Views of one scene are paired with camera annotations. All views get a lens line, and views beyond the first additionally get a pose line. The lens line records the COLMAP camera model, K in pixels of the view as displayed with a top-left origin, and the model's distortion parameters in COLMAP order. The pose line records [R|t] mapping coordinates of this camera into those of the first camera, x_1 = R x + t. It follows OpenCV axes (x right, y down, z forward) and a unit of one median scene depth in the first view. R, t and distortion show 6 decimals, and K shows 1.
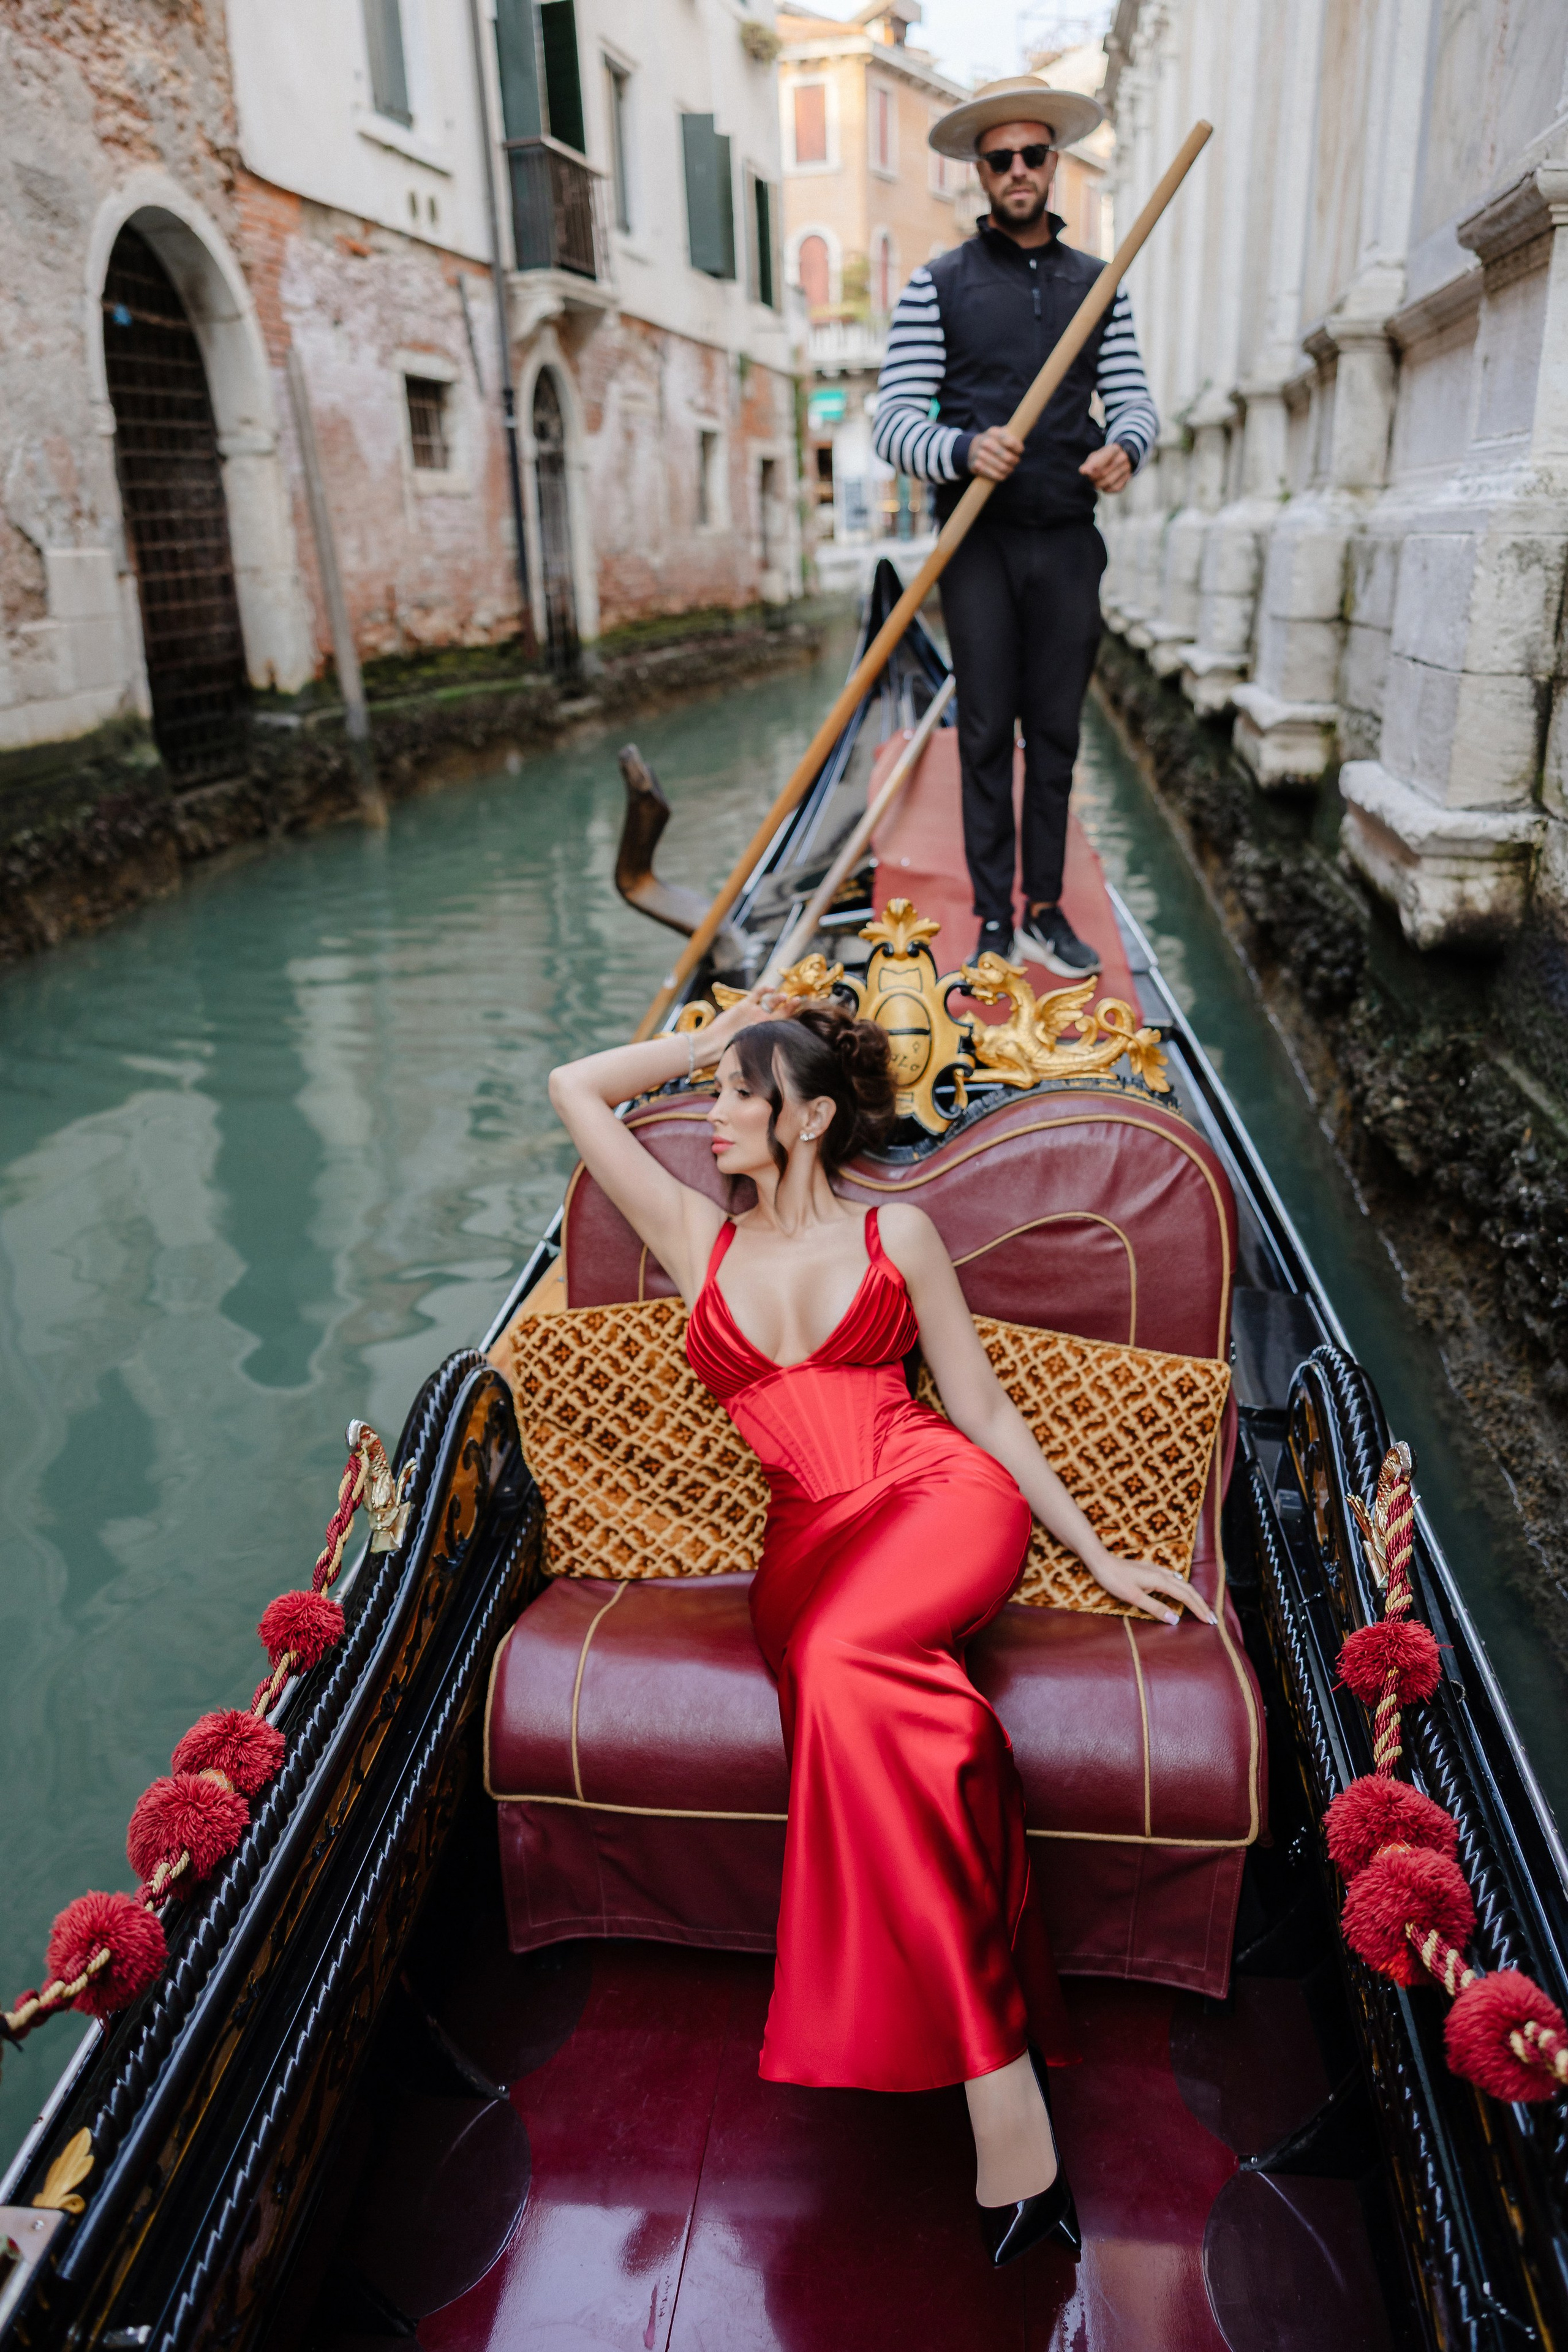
lens RADIAL K [[1785.9, 0, 788.1], [0, 1785.9, 1180.6], [0, 0, 1]] dist [0.000644, 0.003356]
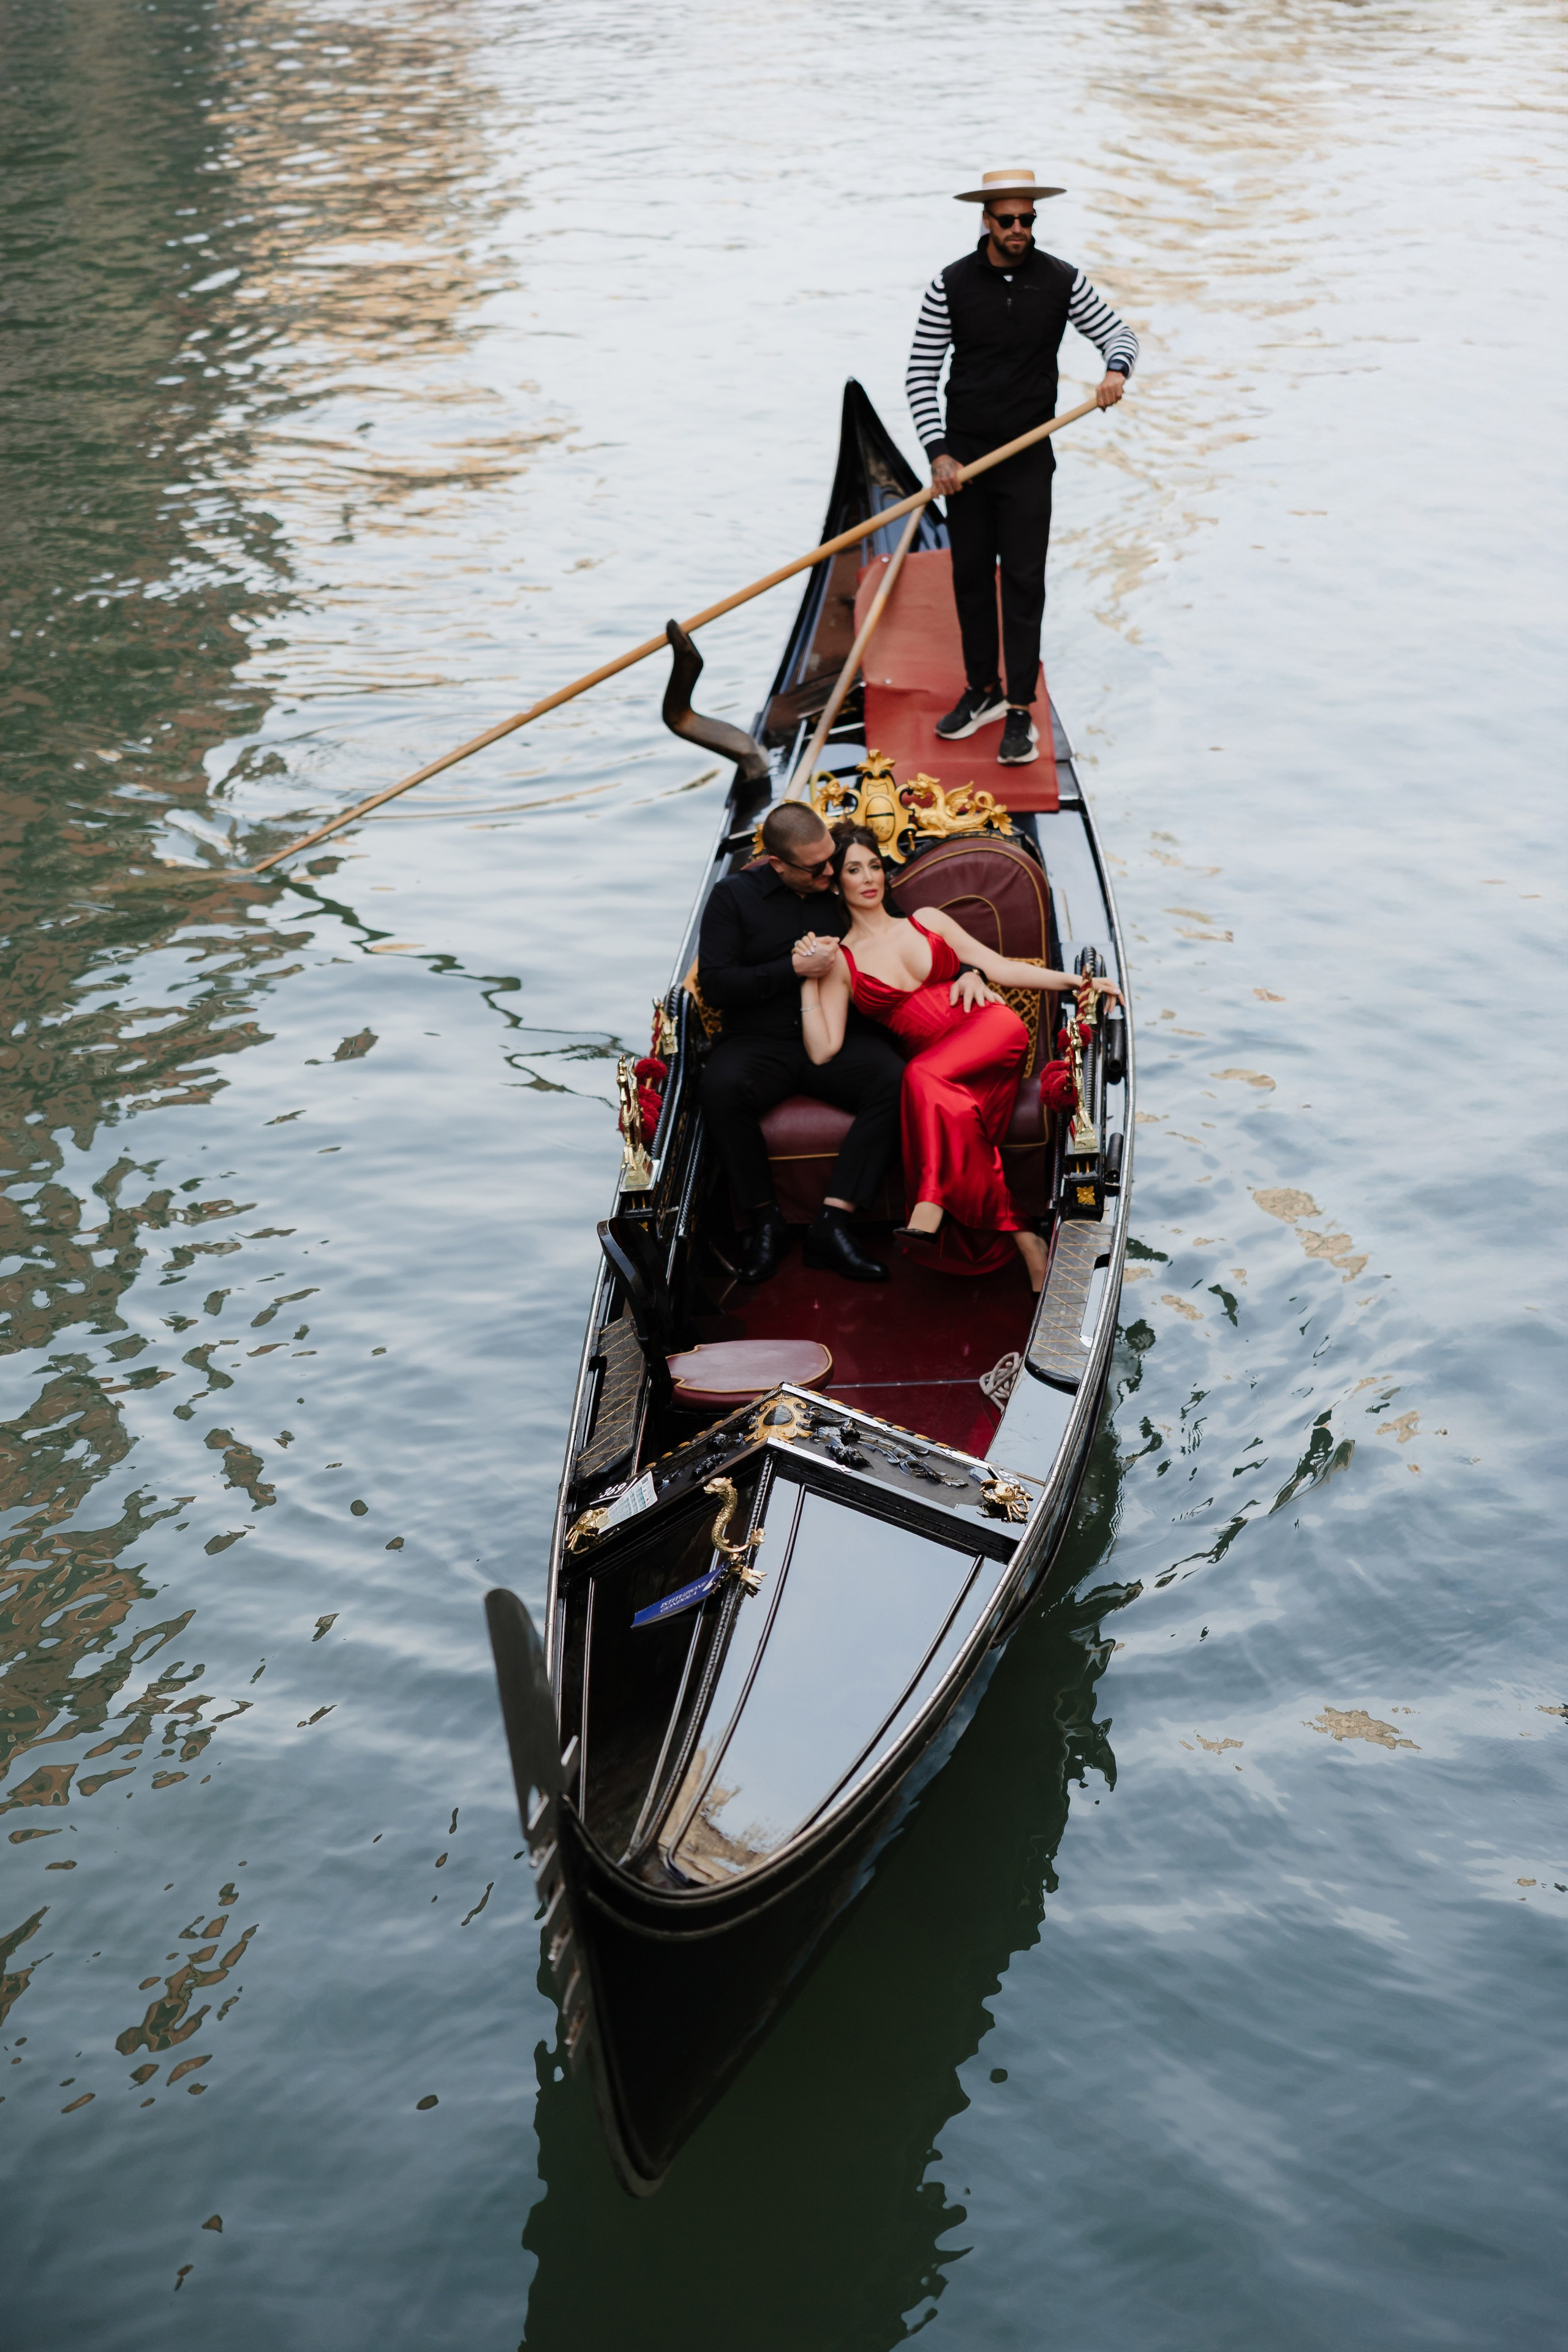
lens RADIAL K [[4396.2, 0, 783.8], [0, 4396.2, 1172.8], [0, 0, 1]] dist [0.012484, 0.095407]
pose [[0.997220, -0.073267, 0.013544, -0.147889], [0.073407, 0.997250, -0.010166, 0.378689], [-0.012762, 0.011132, 0.999857, -4.138530]]
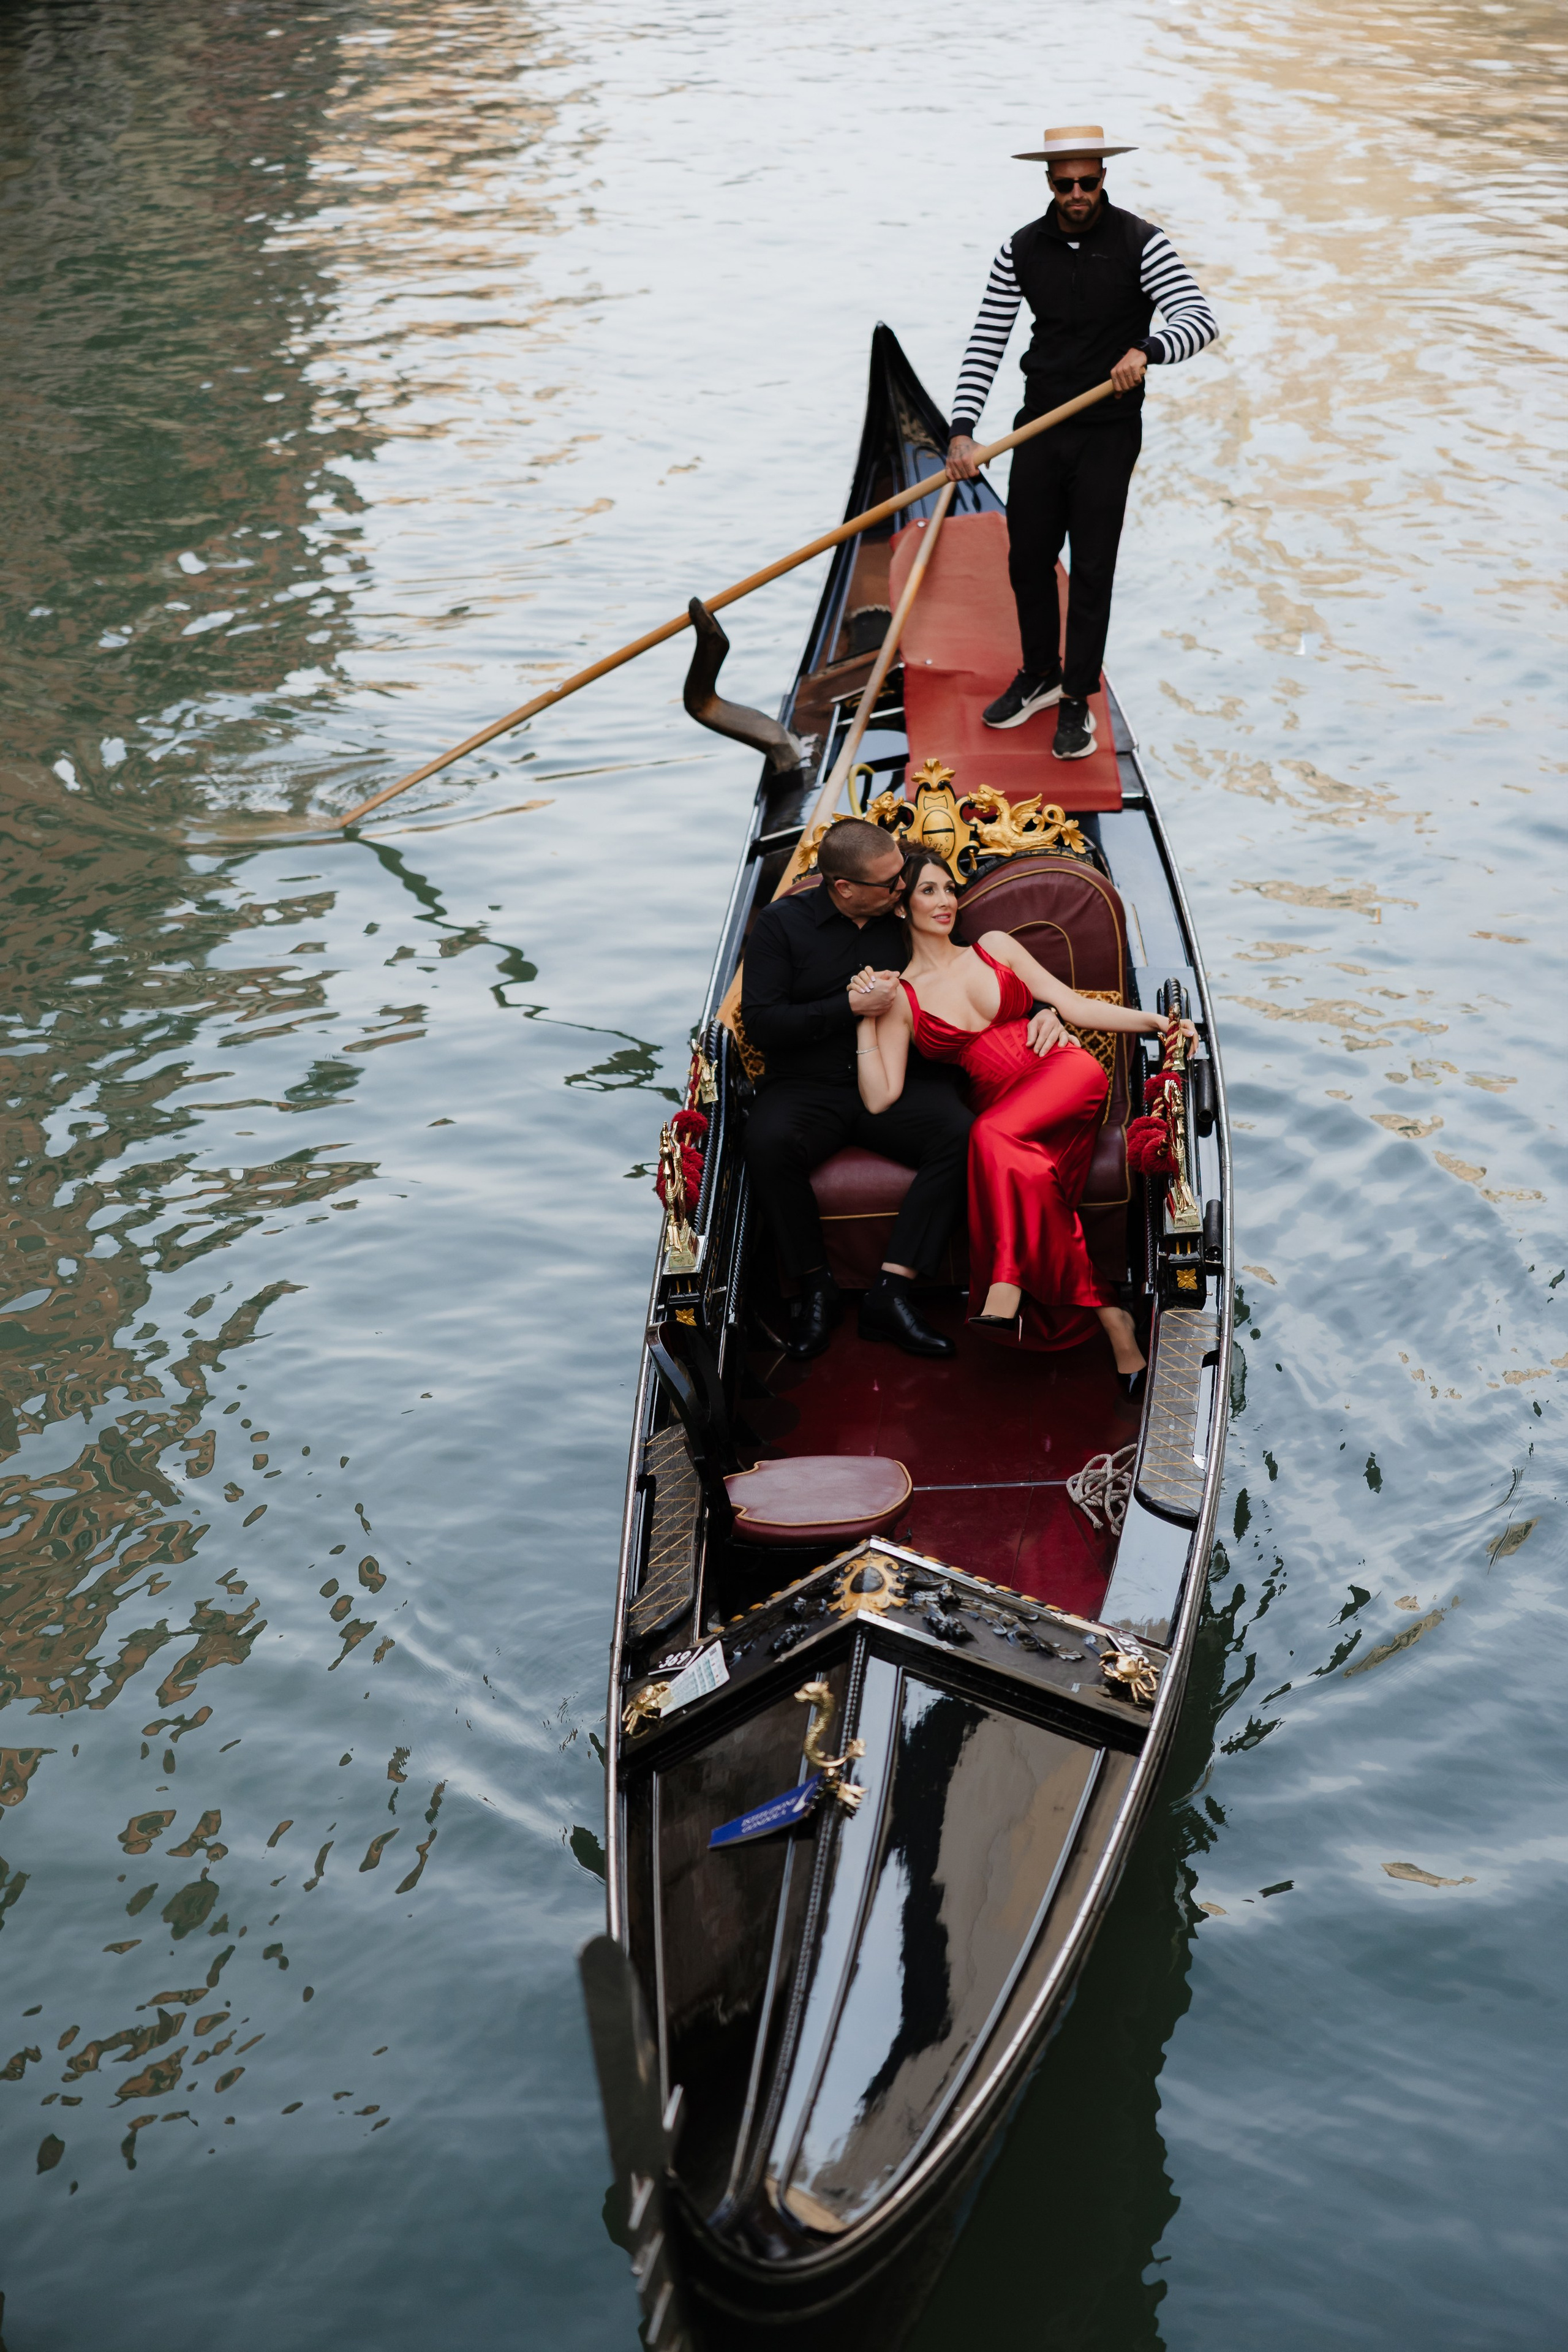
lens RADIAL K [[4396.2, 0, 783.8], [0, 4396.2, 1172.8], [0, 0, 1]] dist [0.012484, 0.095407]
pose [[0.996784, -0.077126, 0.021744, -0.227365], [0.076757, 0.996900, 0.017306, 0.182109], [-0.023012, -0.015582, 0.999614, -3.637396]]
